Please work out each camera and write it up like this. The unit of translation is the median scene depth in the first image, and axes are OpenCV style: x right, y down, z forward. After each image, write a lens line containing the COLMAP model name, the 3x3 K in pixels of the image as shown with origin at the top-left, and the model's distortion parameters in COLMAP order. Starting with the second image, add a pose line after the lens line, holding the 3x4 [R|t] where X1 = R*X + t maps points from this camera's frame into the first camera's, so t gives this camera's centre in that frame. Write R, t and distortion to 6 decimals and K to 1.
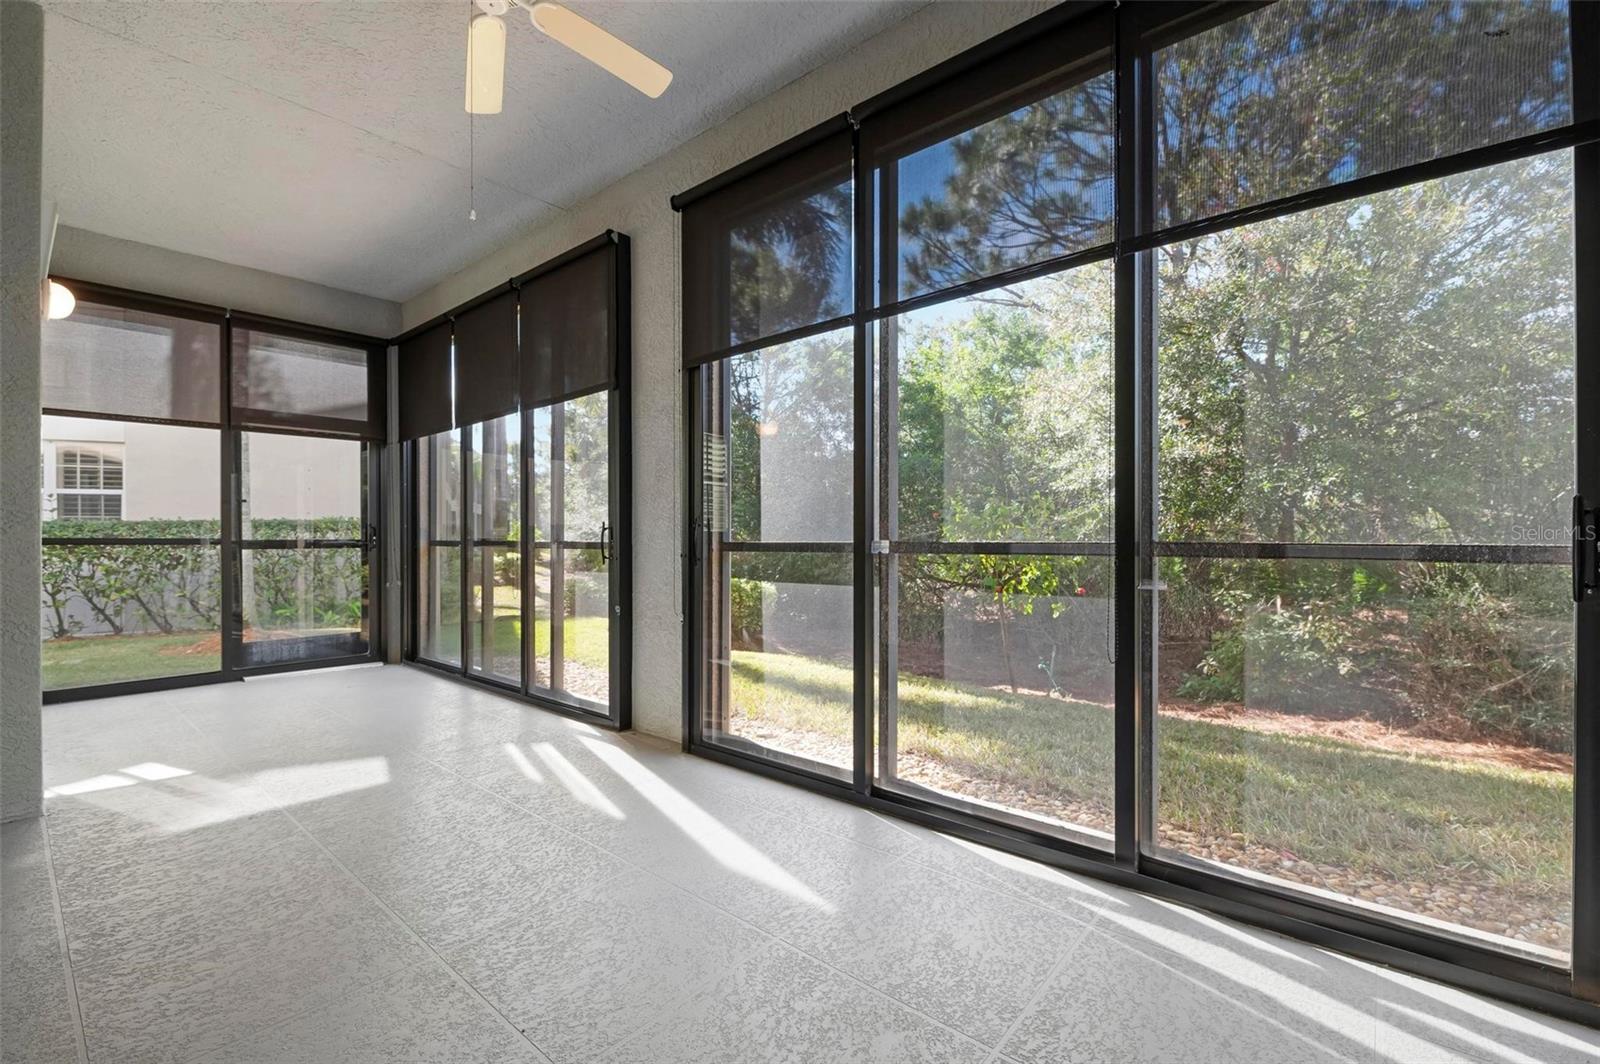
lens RADIAL K [[706.6, 0, 802.9], [0, 706.6, 541.4], [0, 0, 1]] dist [0.000083, -0.008787]
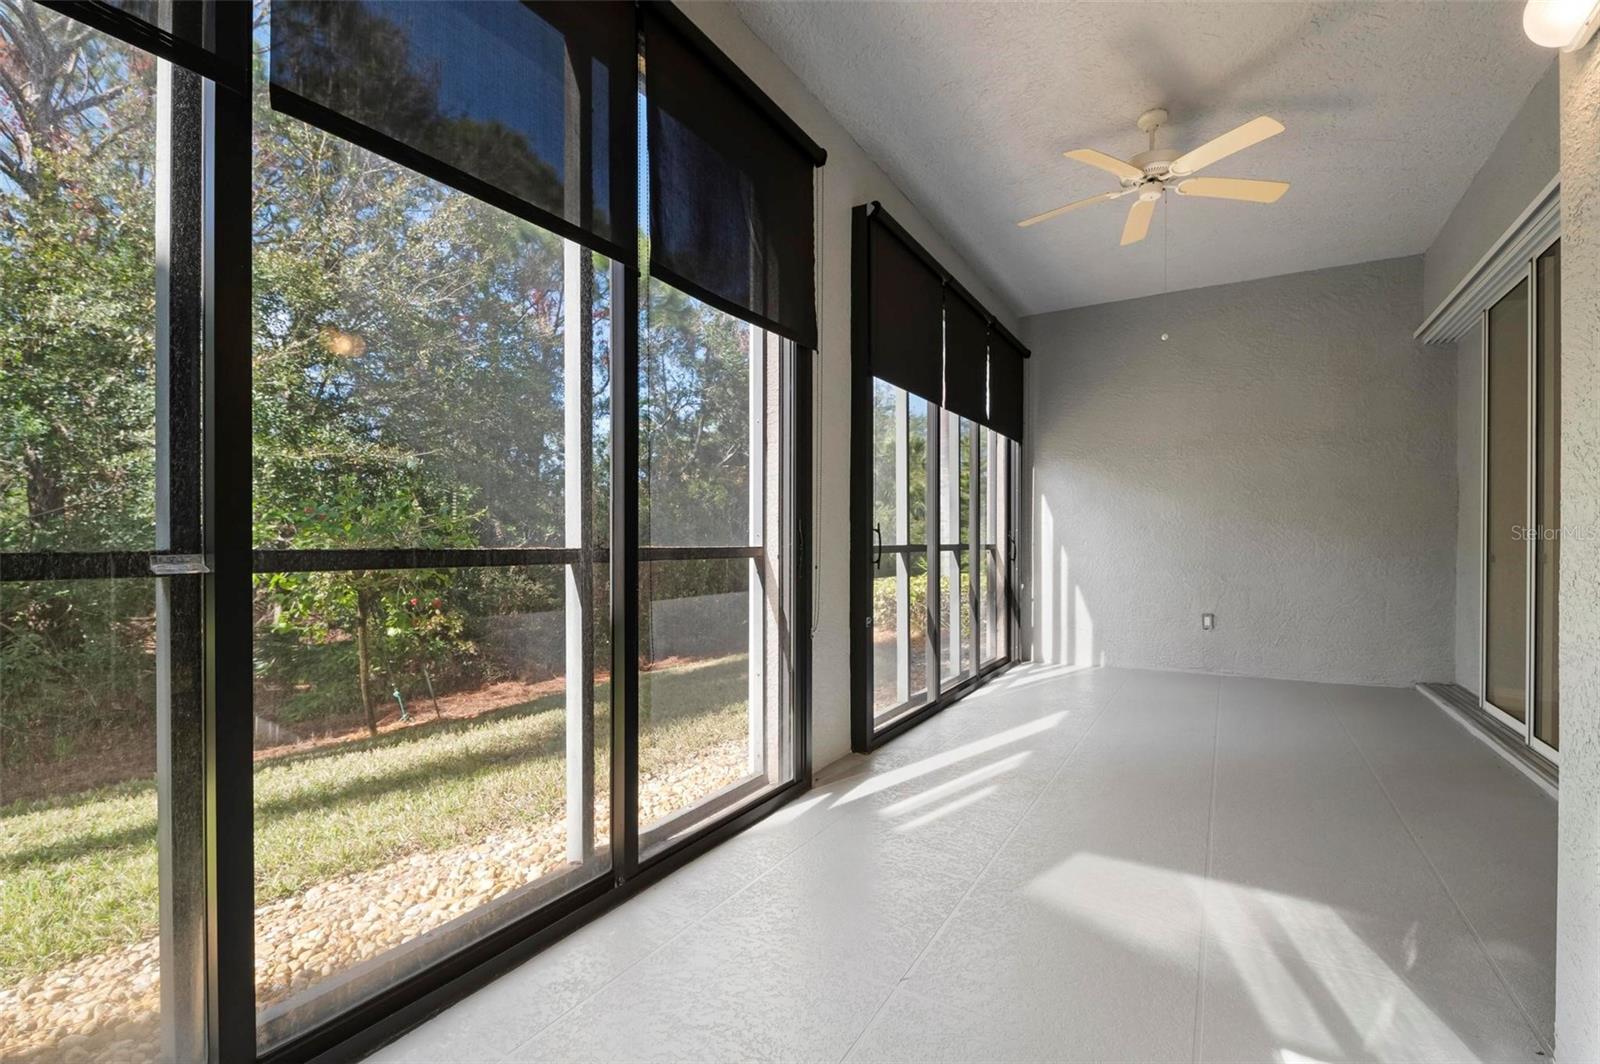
lens RADIAL K [[706.6, 0, 802.9], [0, 706.6, 541.4], [0, 0, 1]] dist [0.000083, -0.008787]
pose [[-0.169184, -0.001997, 0.985583, -1.285659], [0.006507, 0.999974, 0.003143, -0.018945], [-0.985563, 0.006945, -0.169166, 1.394858]]
